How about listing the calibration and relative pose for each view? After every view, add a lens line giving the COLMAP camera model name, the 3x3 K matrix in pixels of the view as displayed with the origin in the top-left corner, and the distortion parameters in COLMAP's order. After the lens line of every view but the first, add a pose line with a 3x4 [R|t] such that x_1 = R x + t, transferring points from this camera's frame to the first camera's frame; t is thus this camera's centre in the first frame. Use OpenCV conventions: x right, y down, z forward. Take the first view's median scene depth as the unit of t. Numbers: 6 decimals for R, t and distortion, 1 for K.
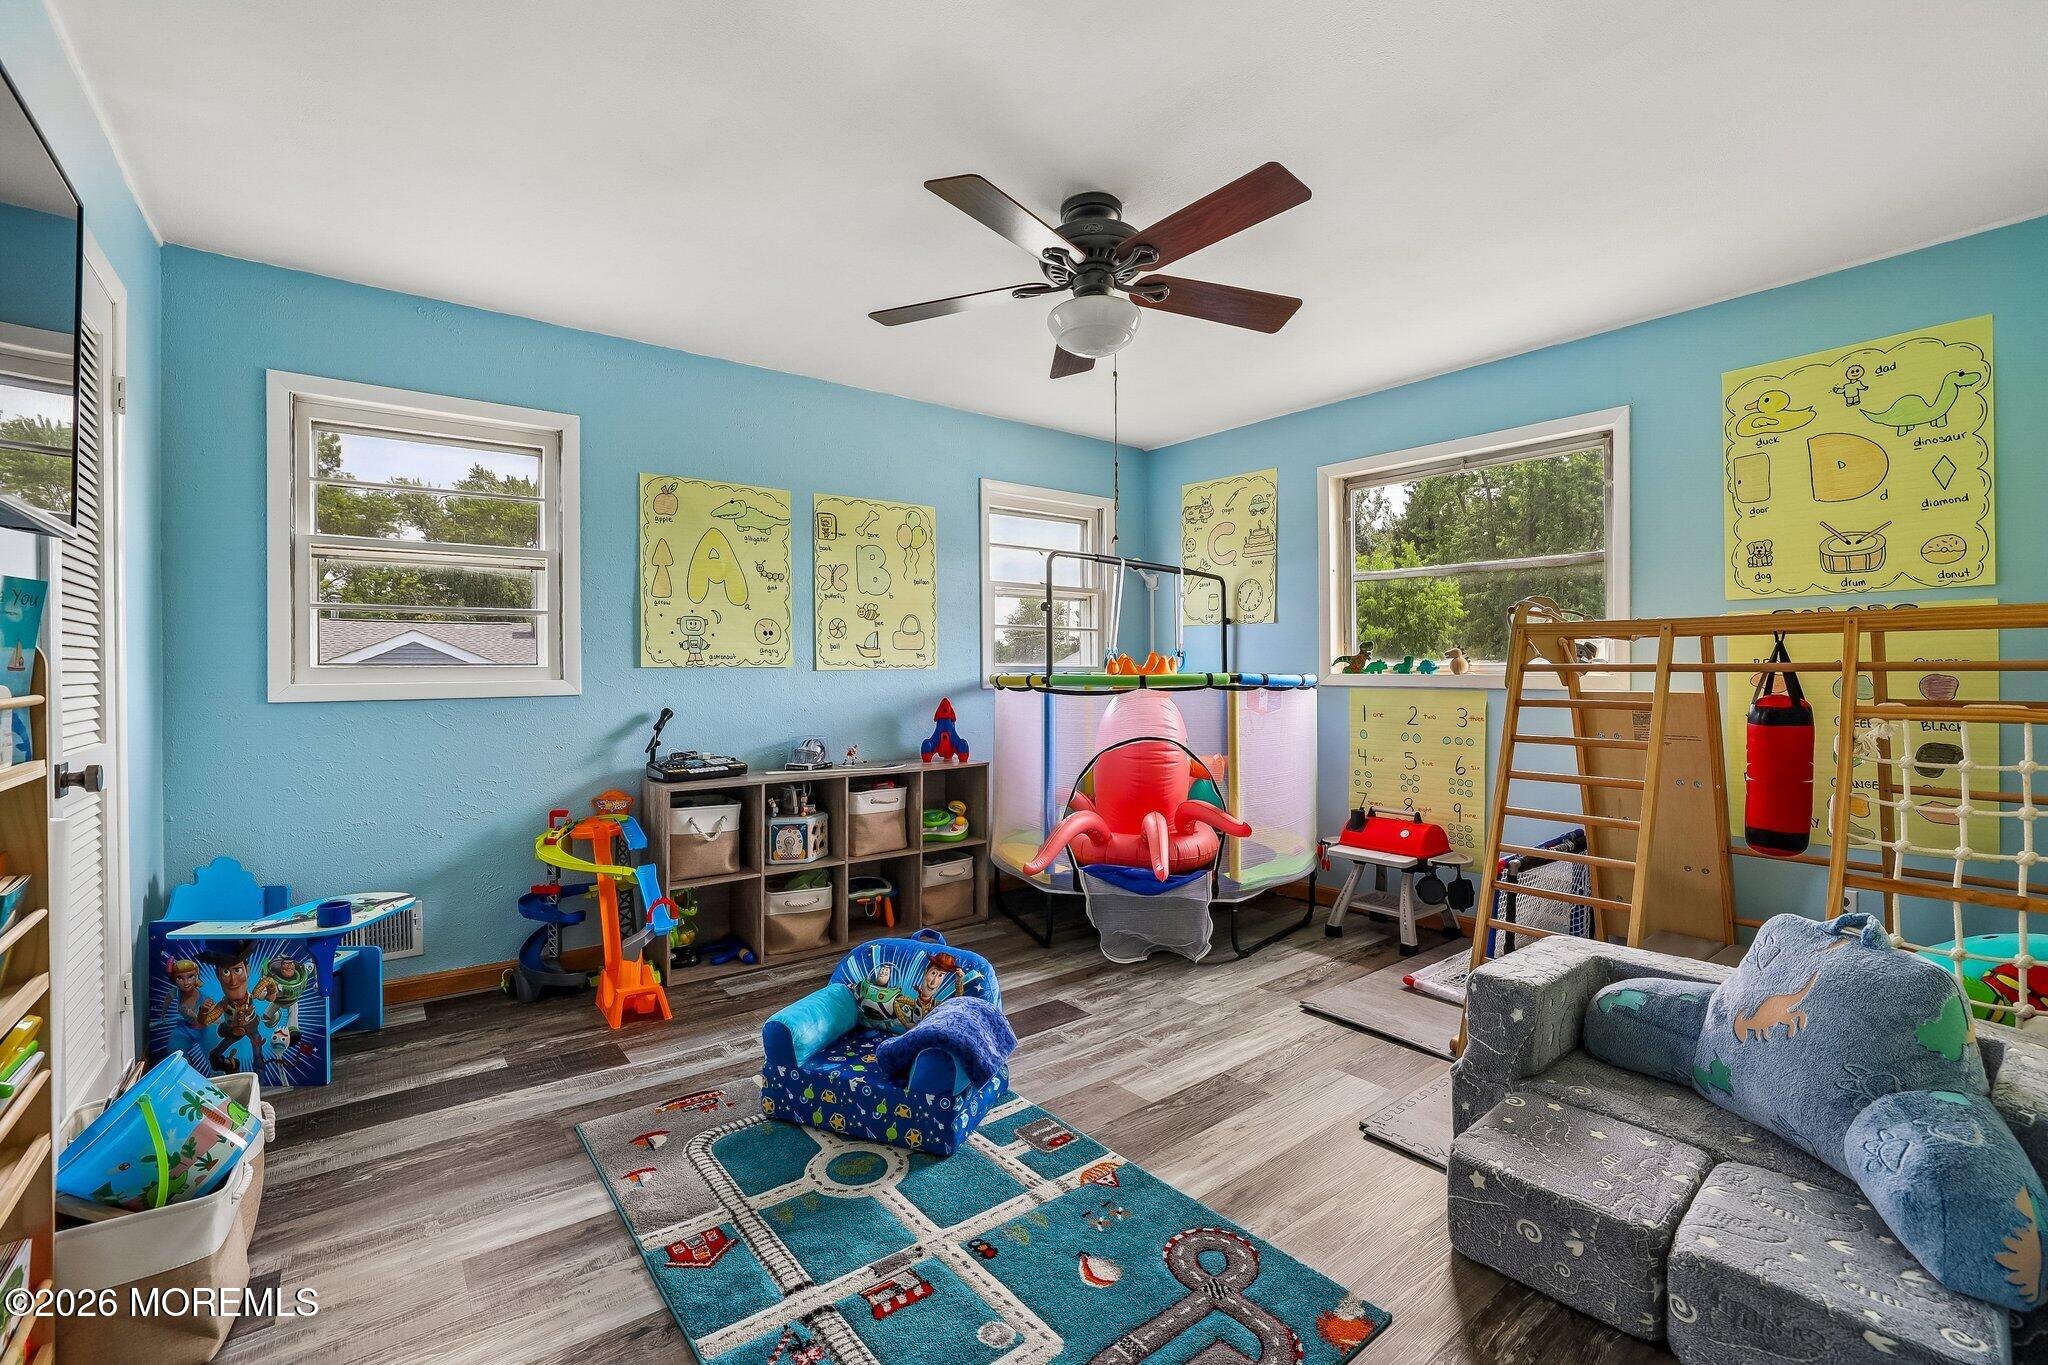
lens RADIAL K [[881.3, 0, 1022.8], [0, 881.3, 691.7], [0, 0, 1]] dist [-0.043129, 0.011615]
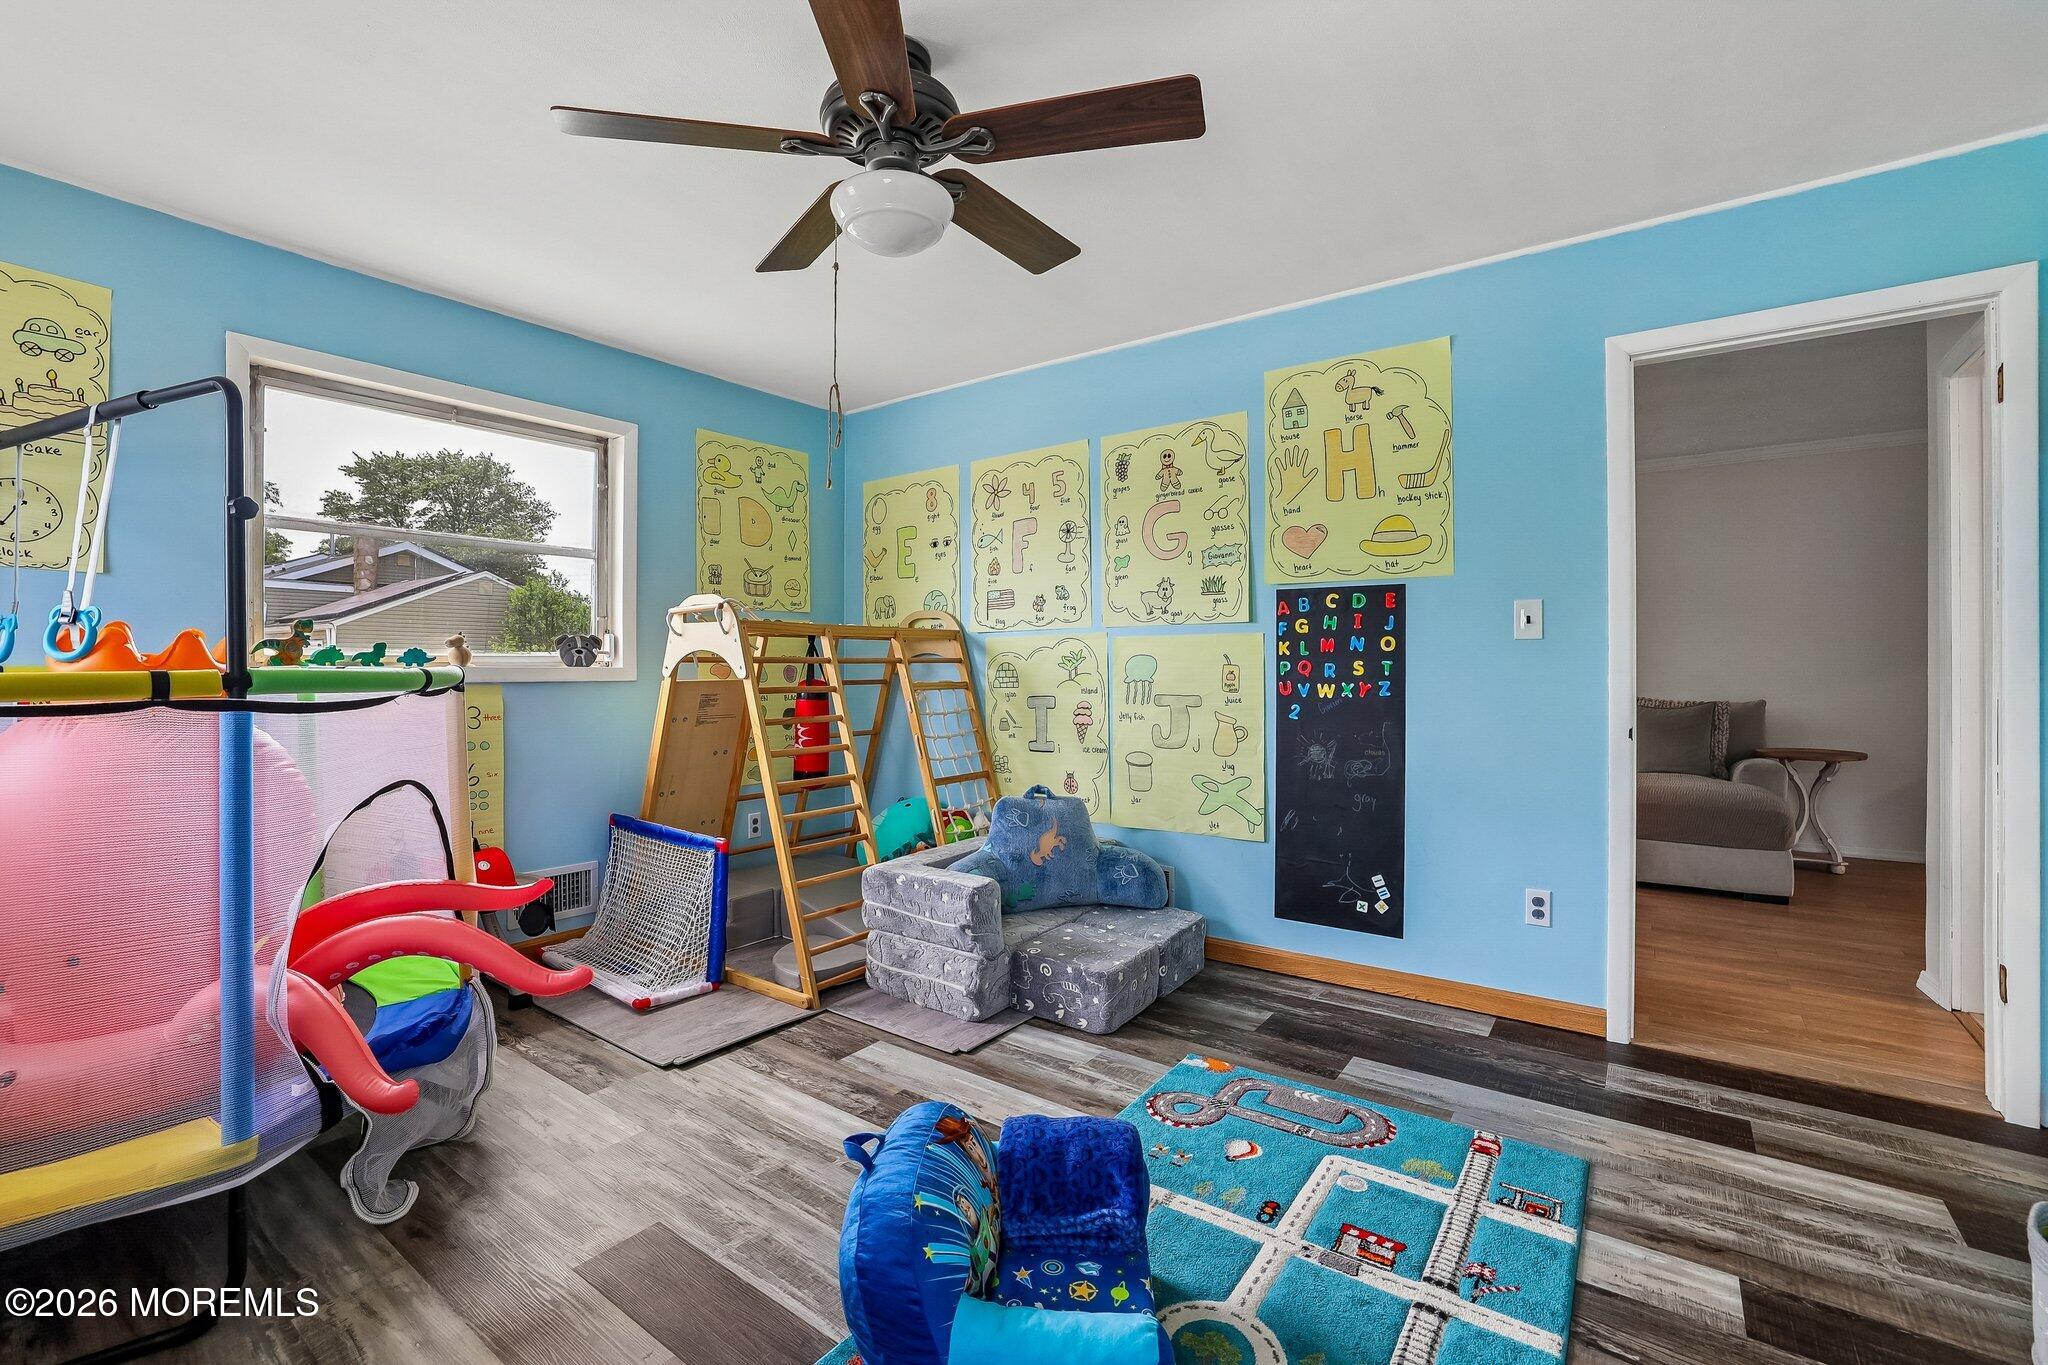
lens RADIAL K [[884.9, 0, 1016.3], [0, 884.9, 673.1], [0, 0, 1]] dist [-0.053321, 0.020242]
pose [[-0.266422, -0.008126, 0.963822, -0.608393], [0.021450, 0.999667, 0.014358, -0.019421], [-0.963618, 0.024499, -0.266159, 0.976191]]
